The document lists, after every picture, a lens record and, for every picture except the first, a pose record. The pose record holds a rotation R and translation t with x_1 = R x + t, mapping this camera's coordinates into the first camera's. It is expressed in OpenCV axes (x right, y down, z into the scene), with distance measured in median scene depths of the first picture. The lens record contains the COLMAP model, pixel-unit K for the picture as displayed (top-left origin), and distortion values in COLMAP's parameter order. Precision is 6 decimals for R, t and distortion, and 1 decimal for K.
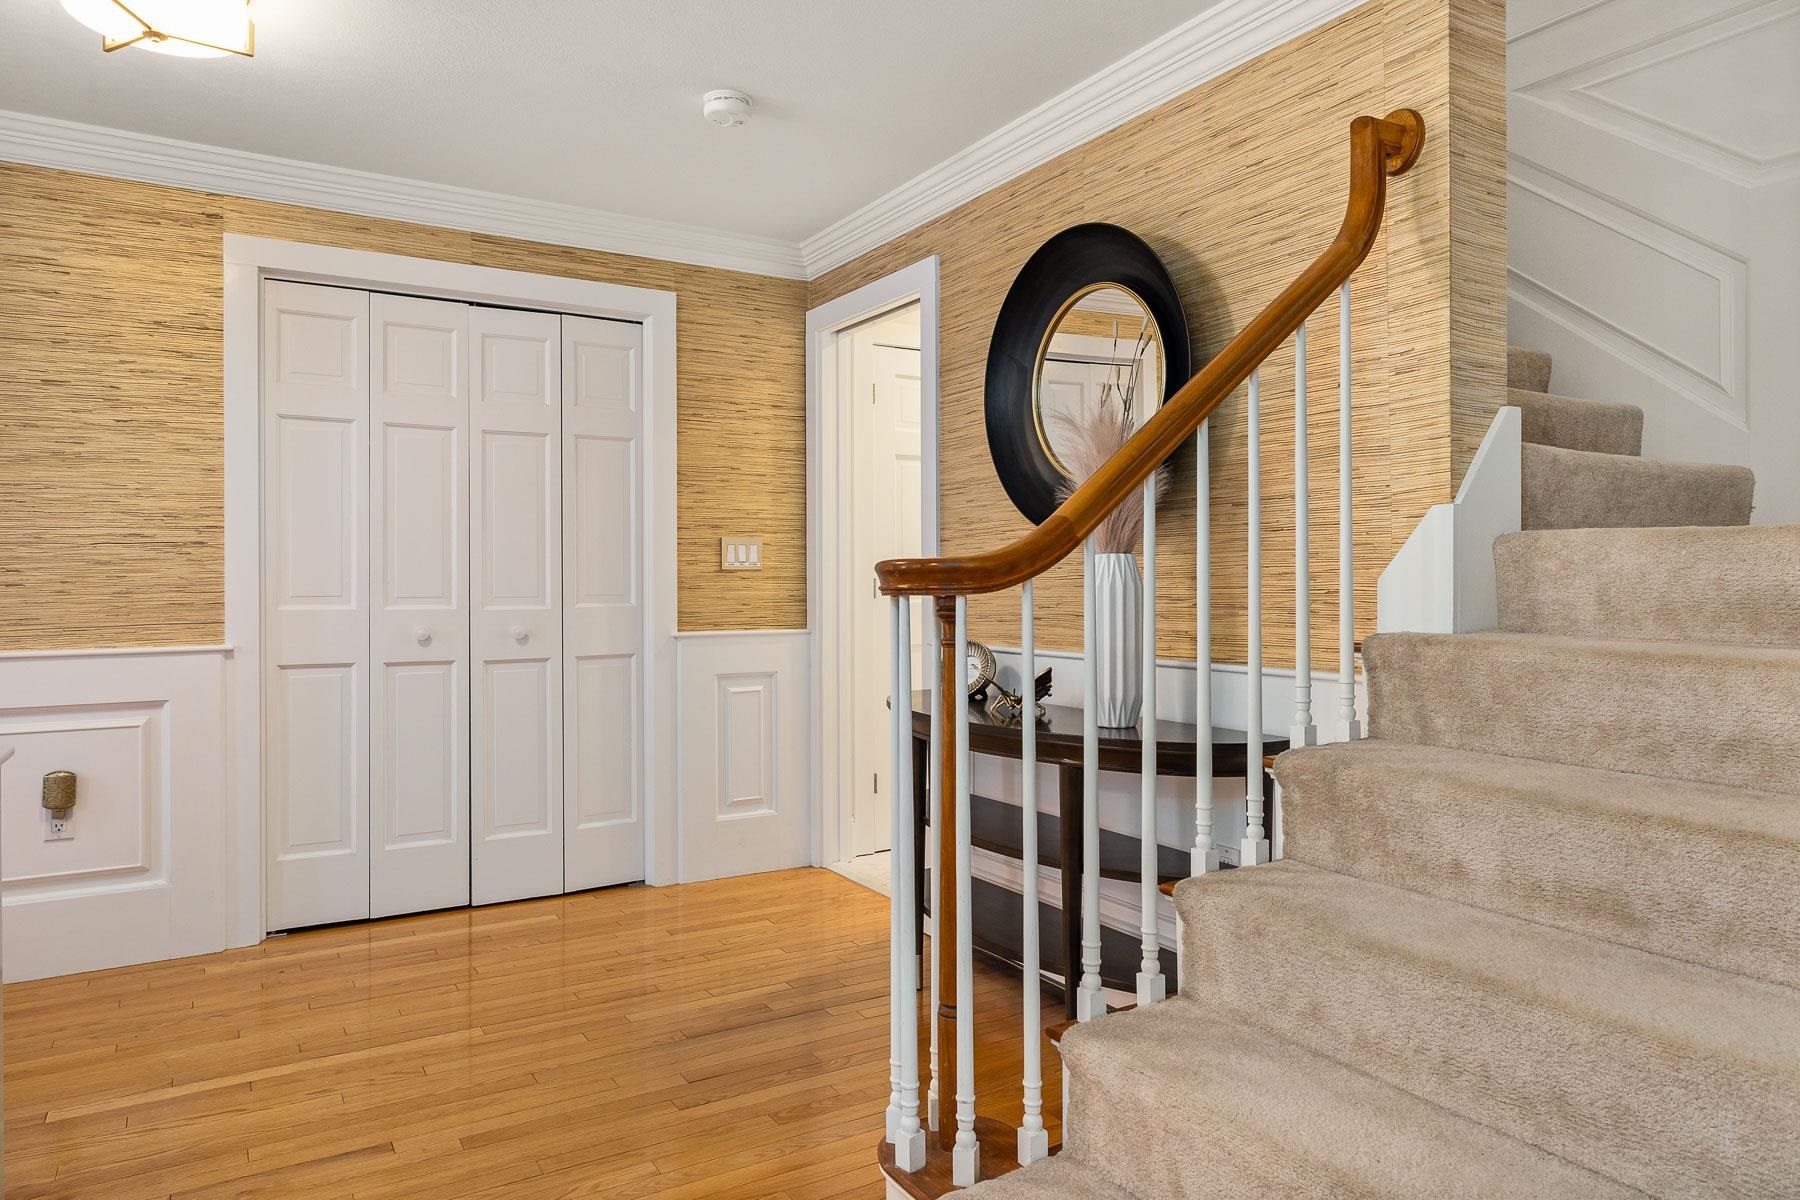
lens RADIAL K [[1113.5, 0, 897.6], [0, 1113.5, 592.6], [0, 0, 1]] dist [-0.001543, 0.000538]
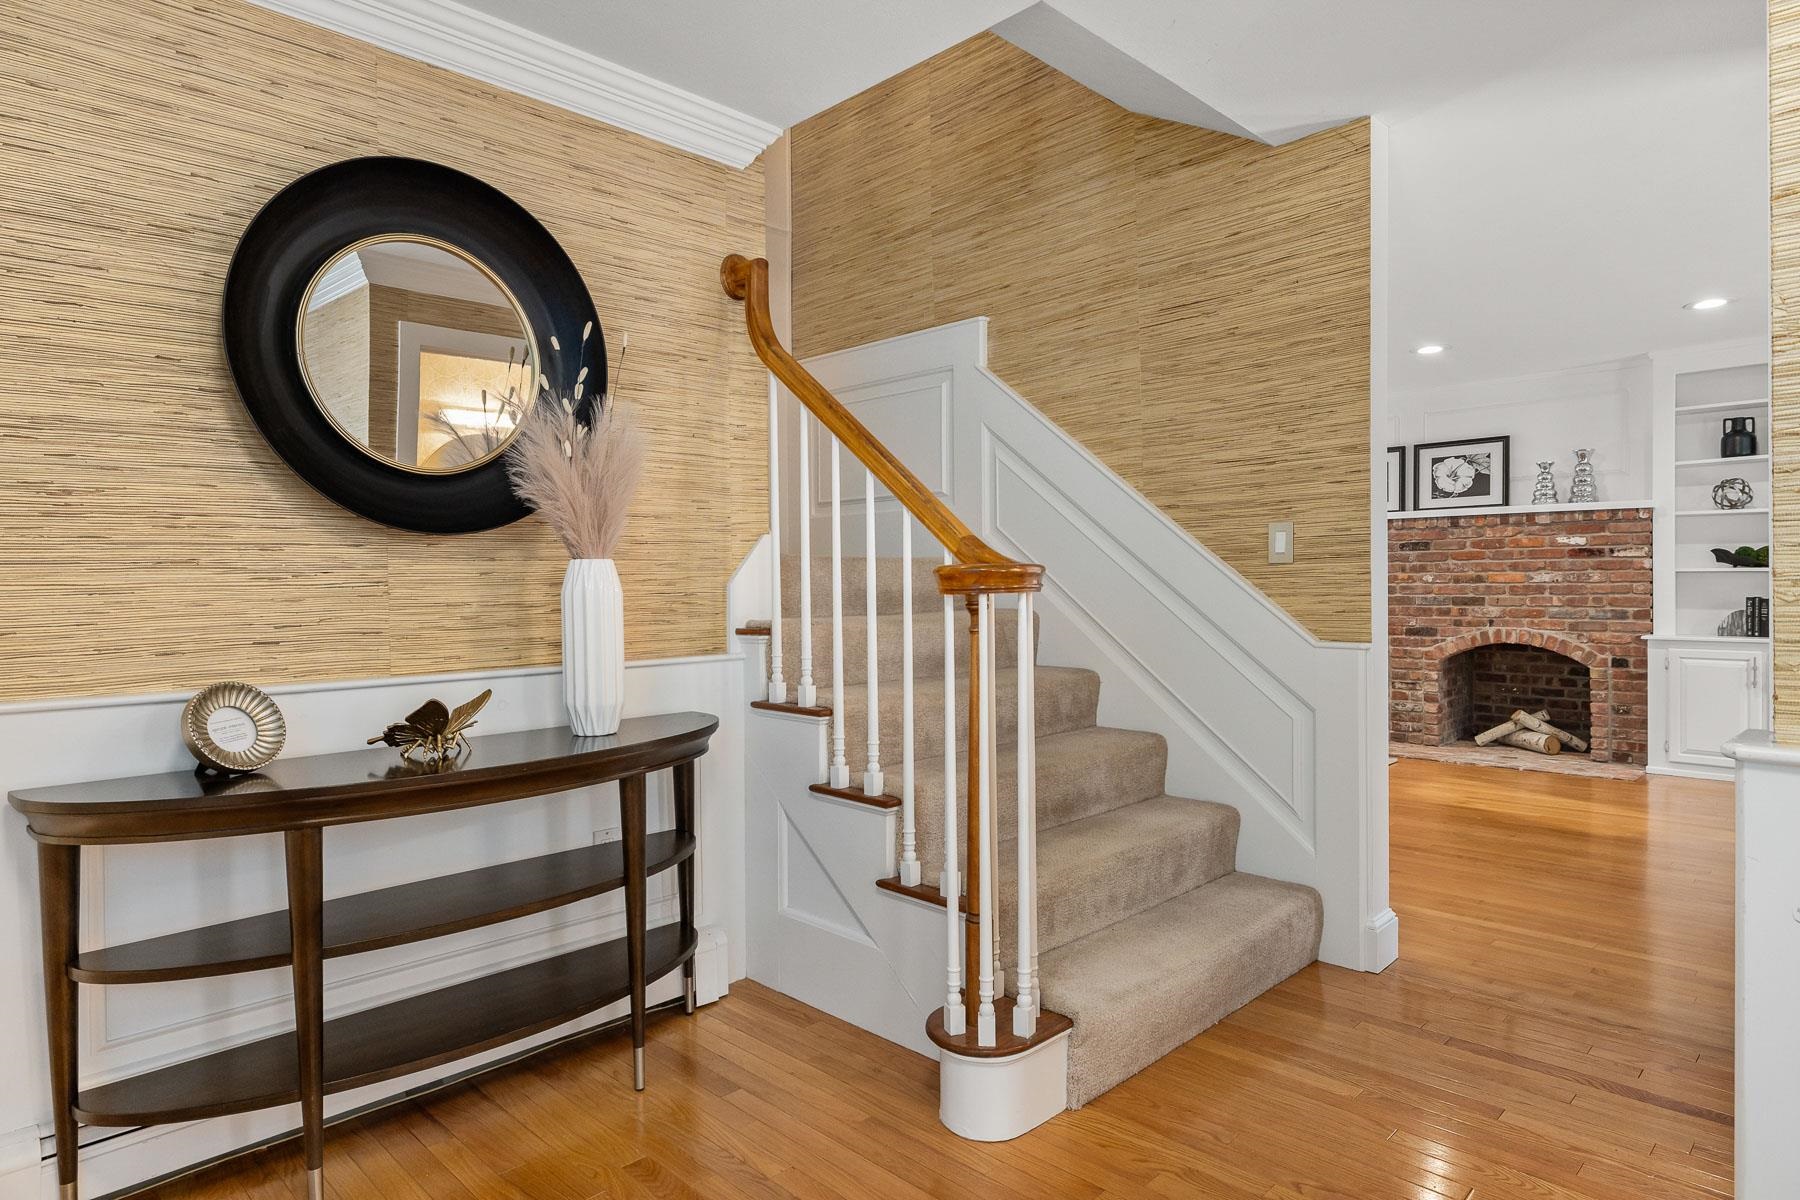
lens RADIAL K [[1021.3, 0, 907.2], [0, 1021.3, 596.8], [0, 0, 1]] dist [-0.006012, 0.000052]
pose [[-0.230114, -0.012534, 0.973083, -0.782975], [0.018705, 0.999675, 0.017300, -0.012729], [-0.972984, 0.022182, -0.229805, 0.980656]]
